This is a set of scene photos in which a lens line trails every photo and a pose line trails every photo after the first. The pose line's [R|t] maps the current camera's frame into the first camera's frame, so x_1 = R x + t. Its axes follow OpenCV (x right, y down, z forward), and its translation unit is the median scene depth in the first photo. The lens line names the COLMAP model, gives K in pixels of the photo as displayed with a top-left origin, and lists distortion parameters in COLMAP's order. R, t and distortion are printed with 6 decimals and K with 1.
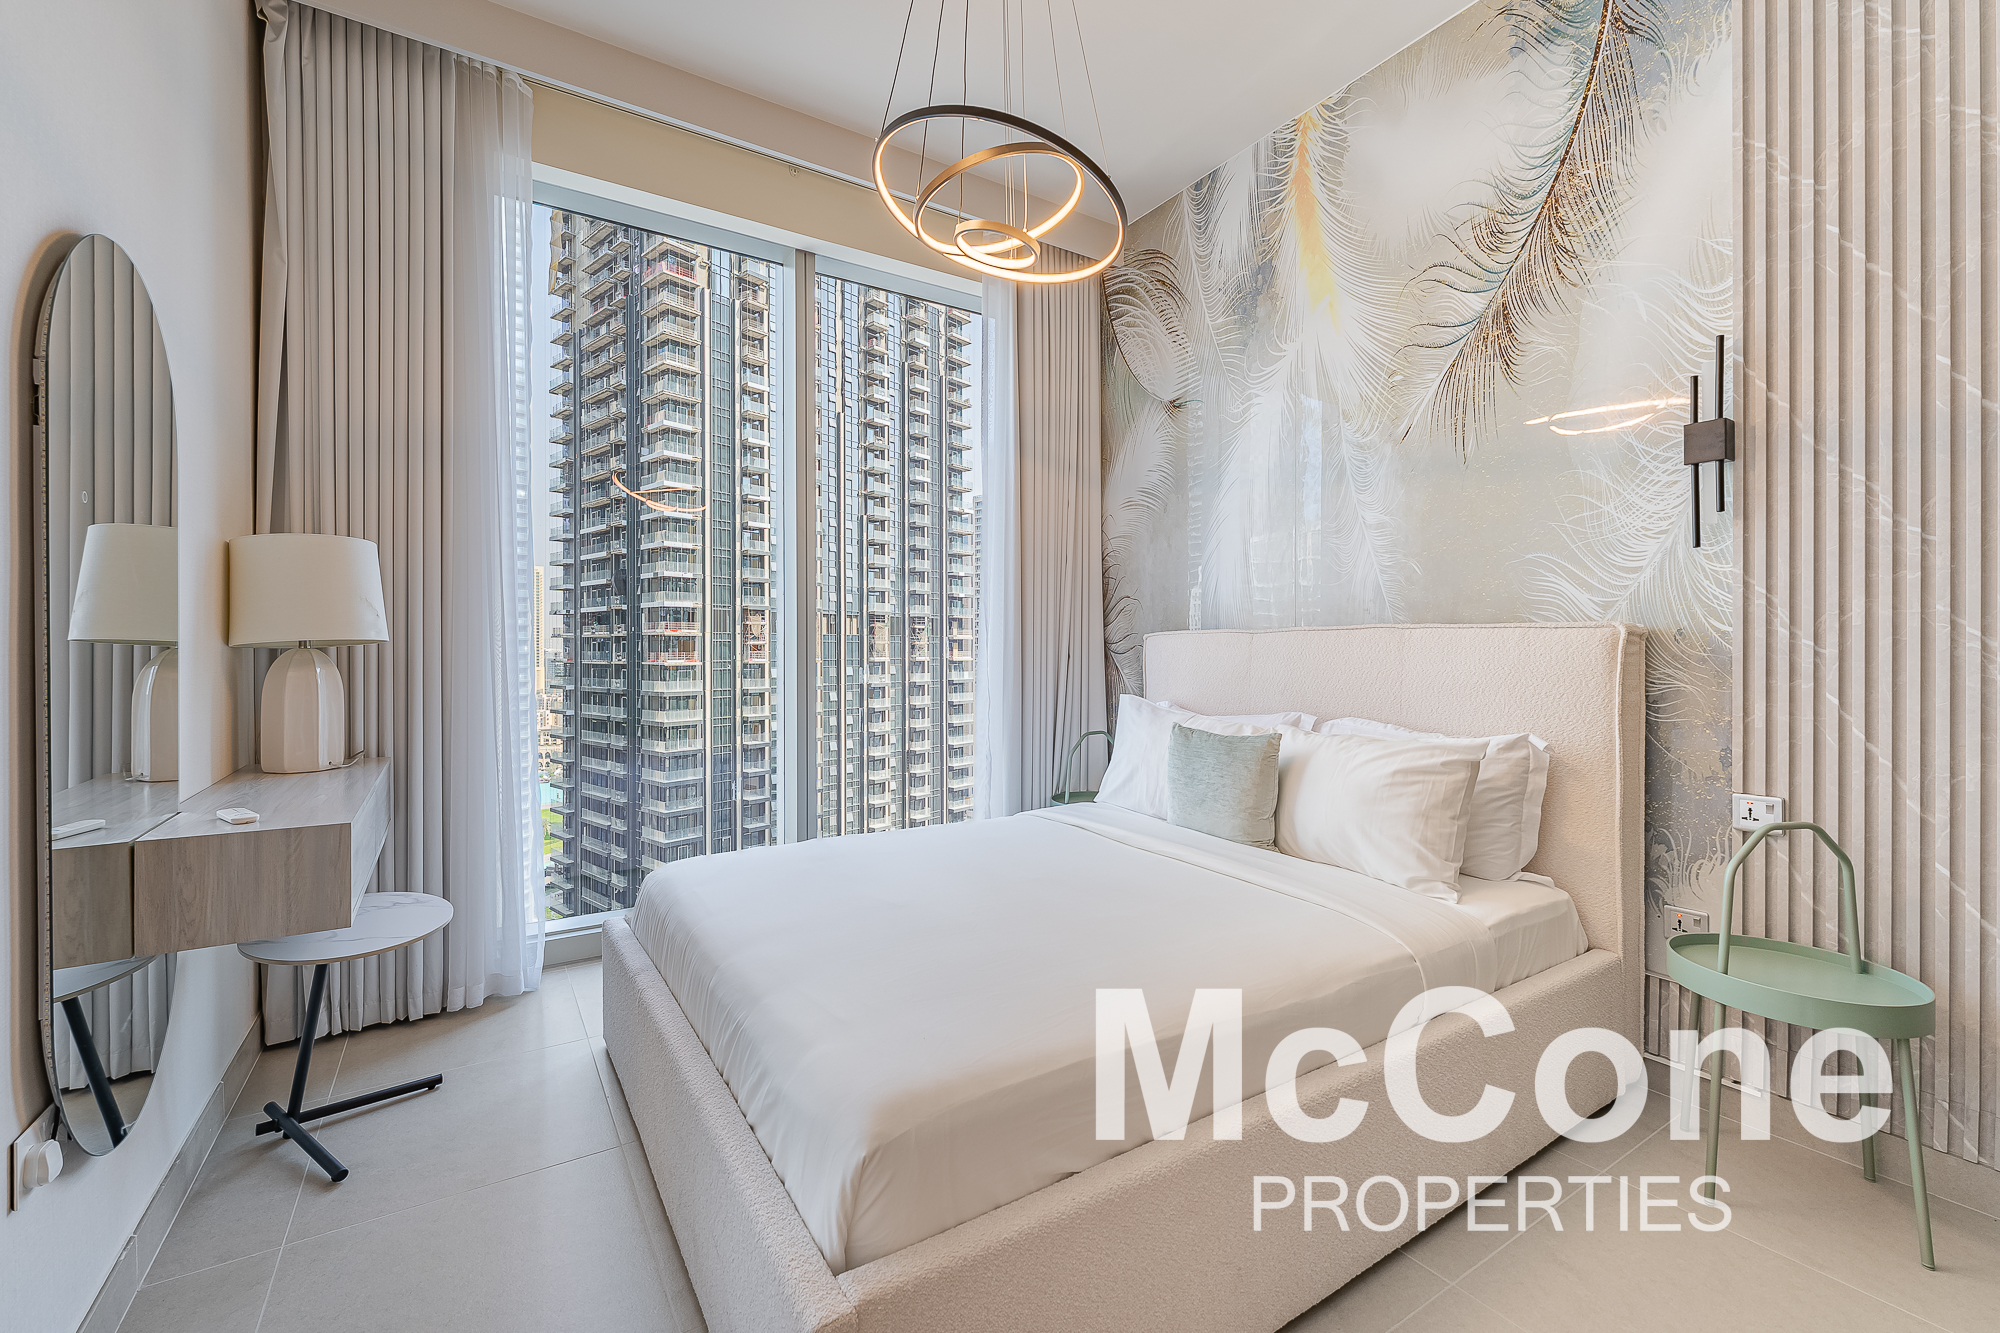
lens RADIAL K [[795.5, 0, 1000.1], [0, 795.5, 654.9], [0, 0, 1]] dist [-0.003196, 0.001292]
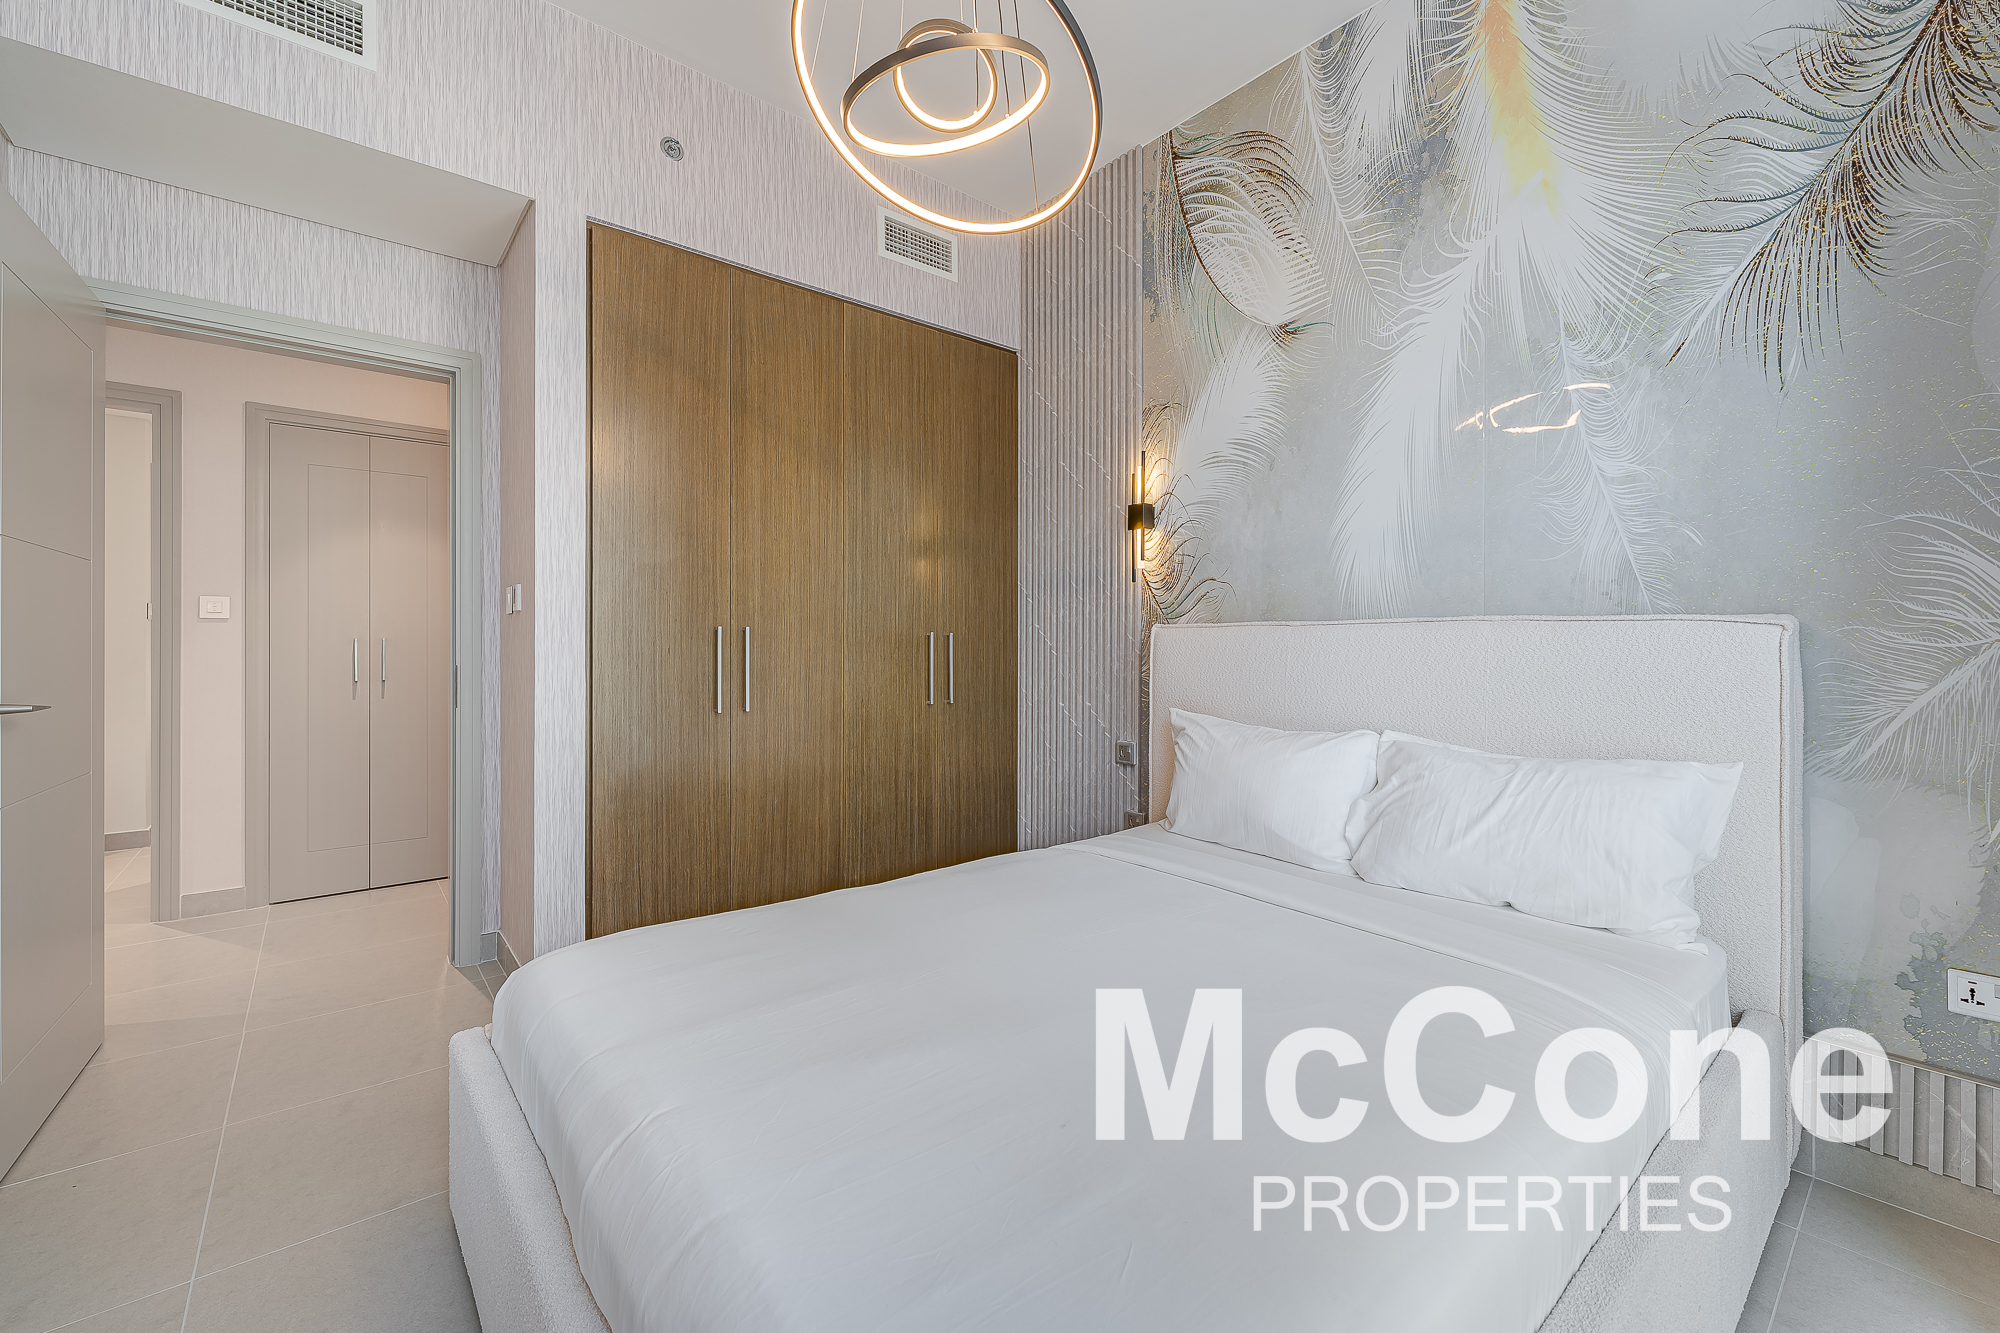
lens RADIAL K [[795.5, 0, 1015.4], [0, 795.5, 651.1], [0, 0, 1]] dist [-0.003196, 0.001292]
pose [[0.992329, -0.000733, 0.123622, -0.181834], [0.000347, 0.999995, 0.003141, -0.005716], [-0.123623, -0.003074, 0.992324, 0.346161]]
